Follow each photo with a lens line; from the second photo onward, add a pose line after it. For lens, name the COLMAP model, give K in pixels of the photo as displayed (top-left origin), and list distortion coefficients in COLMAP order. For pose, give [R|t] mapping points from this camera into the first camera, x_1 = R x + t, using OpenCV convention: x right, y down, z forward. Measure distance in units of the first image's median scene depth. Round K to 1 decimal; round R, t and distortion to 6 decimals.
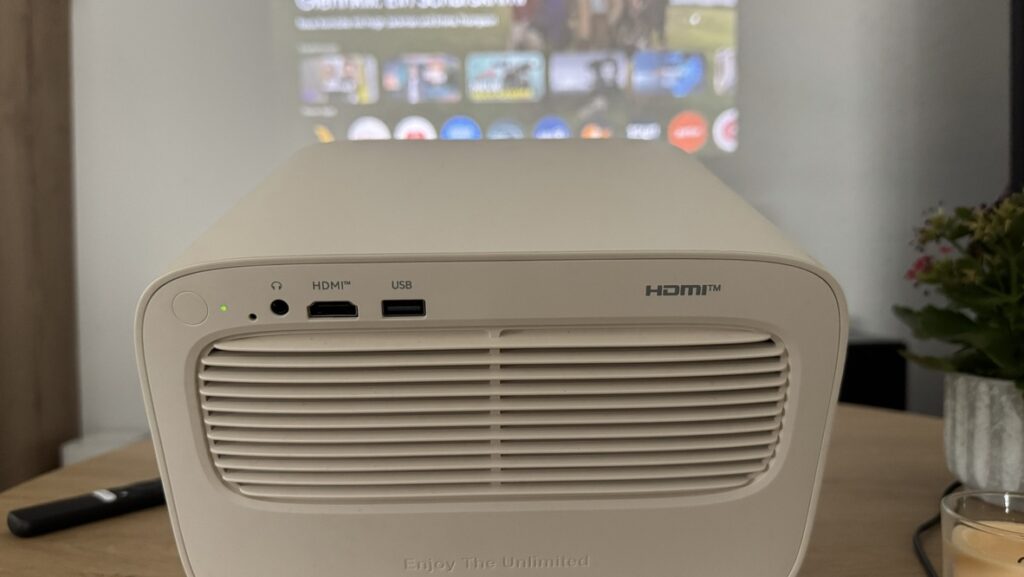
lens RADIAL K [[736.3, 0, 511.3], [0, 736.3, 306.5], [0, 0, 1]] dist [0.065801, -0.145715]
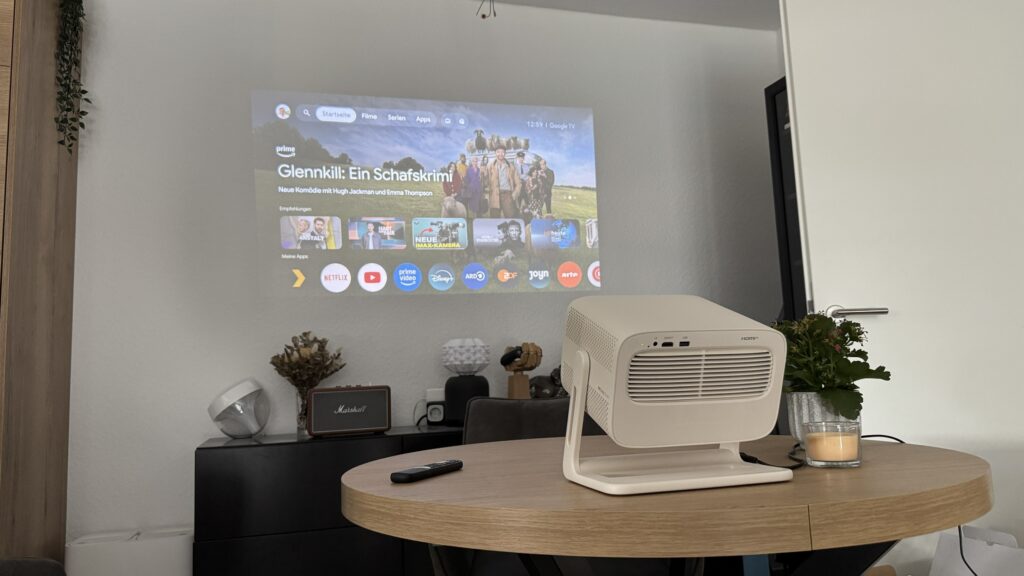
lens RADIAL K [[736.3, 0, 511.3], [0, 736.3, 306.0], [0, 0, 1]] dist [0.065801, -0.145715]
pose [[0.966954, -0.000379, 0.254950, -0.223979], [0.044225, 0.985088, -0.166270, 0.045661], [-0.251086, 0.172051, 0.952552, -0.276445]]
